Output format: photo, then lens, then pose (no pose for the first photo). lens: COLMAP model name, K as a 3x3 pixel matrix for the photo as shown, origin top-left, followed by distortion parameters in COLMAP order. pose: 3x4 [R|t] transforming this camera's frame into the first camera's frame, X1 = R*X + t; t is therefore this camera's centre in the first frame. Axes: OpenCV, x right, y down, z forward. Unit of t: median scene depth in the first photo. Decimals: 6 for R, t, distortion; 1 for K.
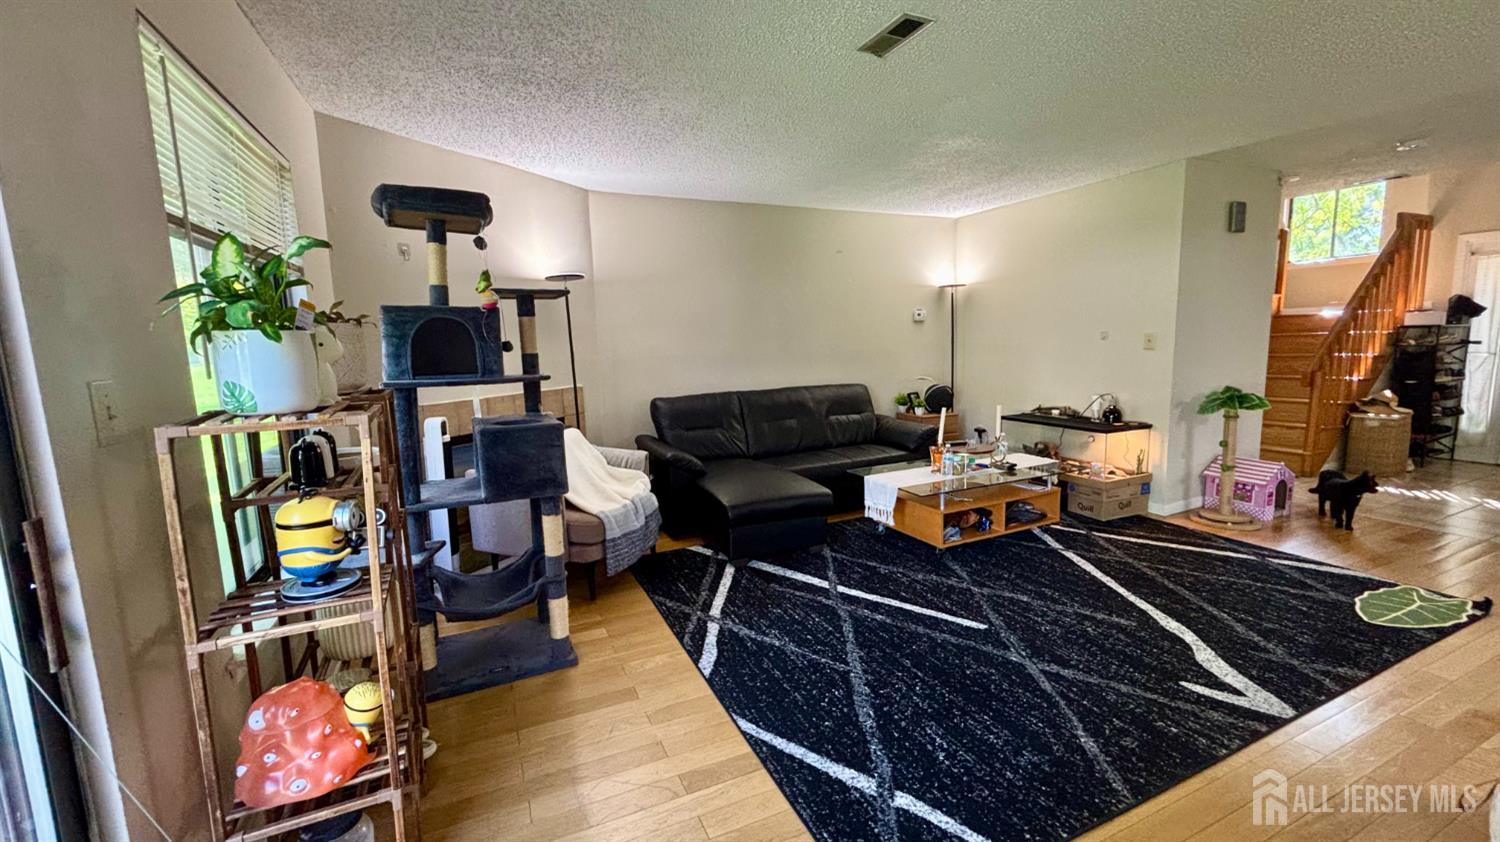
lens RADIAL K [[597.2, 0, 764.6], [0, 597.2, 421.6], [0, 0, 1]] dist [-0.005906, 0.000762]
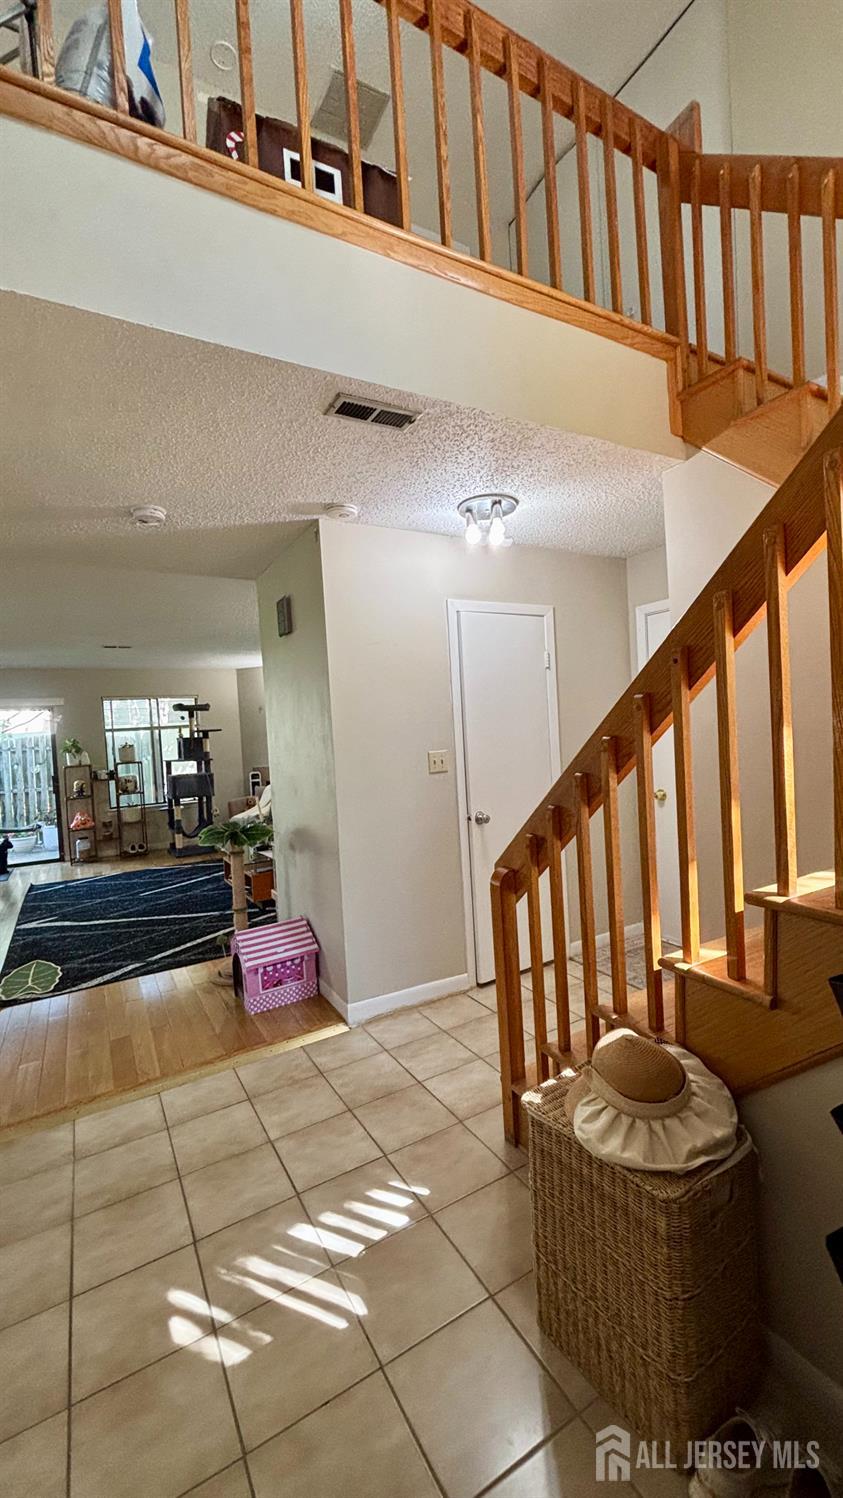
lens RADIAL K [[596.4, 0, 417.3], [0, 596.4, 746.1], [0, 0, 1]] dist [-0.005906, 0.000762]
pose [[0.098831, 0.059417, -0.993329, 2.324111], [-0.077822, 0.995620, 0.051811, -0.335202], [0.992056, 0.072183, 0.103022, 1.581169]]
